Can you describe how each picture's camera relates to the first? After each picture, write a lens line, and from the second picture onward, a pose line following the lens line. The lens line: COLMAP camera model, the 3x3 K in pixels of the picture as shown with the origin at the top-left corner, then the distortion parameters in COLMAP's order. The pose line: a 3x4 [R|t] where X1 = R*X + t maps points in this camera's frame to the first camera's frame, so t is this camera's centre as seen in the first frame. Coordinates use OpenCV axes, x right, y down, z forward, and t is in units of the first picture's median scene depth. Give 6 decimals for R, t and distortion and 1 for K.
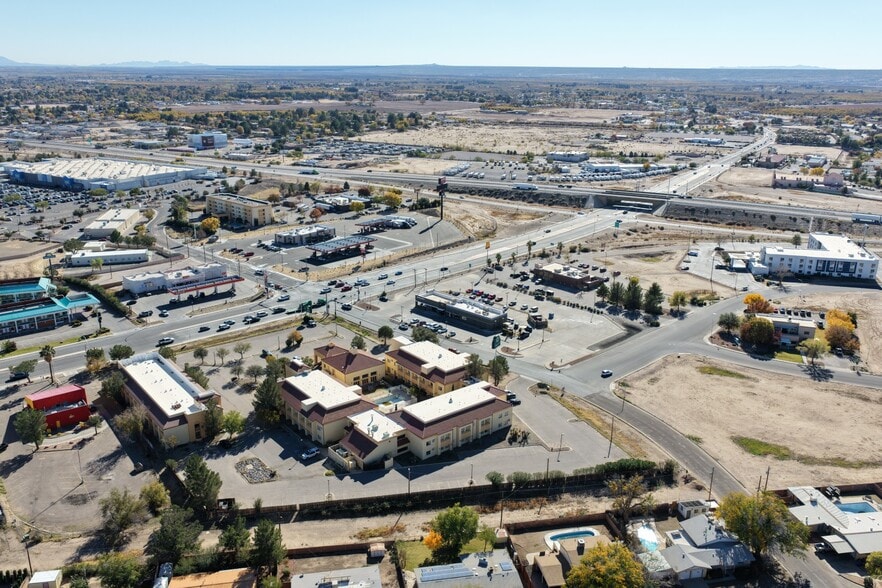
lens RADIAL K [[734.7, 0, 440.9], [0, 734.7, 294.8], [0, 0, 1]] dist [-0.014950, 0.038633]
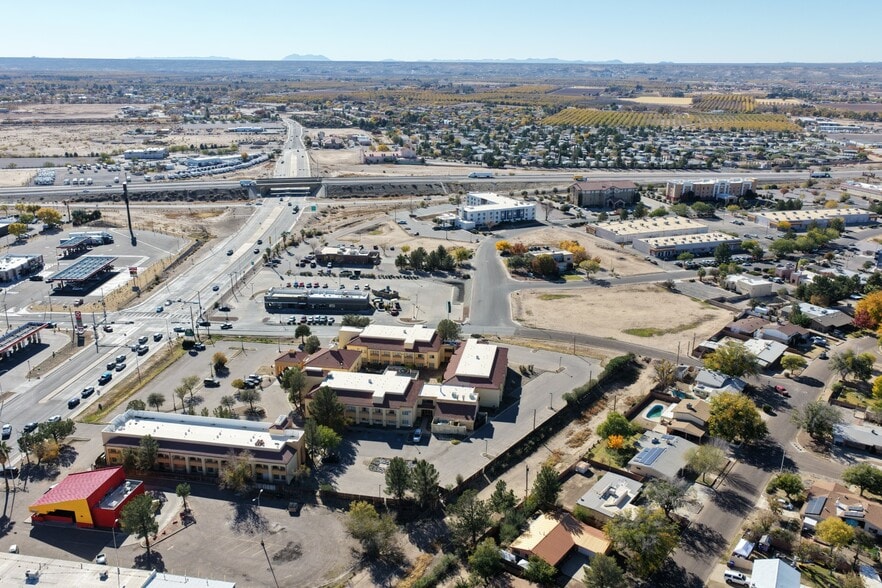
lens RADIAL K [[734.7, 0, 441.7], [0, 734.7, 292.3], [0, 0, 1]] dist [-0.014950, 0.038633]
pose [[0.745044, -0.201480, 0.635857, -0.315931], [0.195877, 0.977346, 0.080172, -0.024430], [-0.637606, 0.064818, 0.767631, 0.065929]]
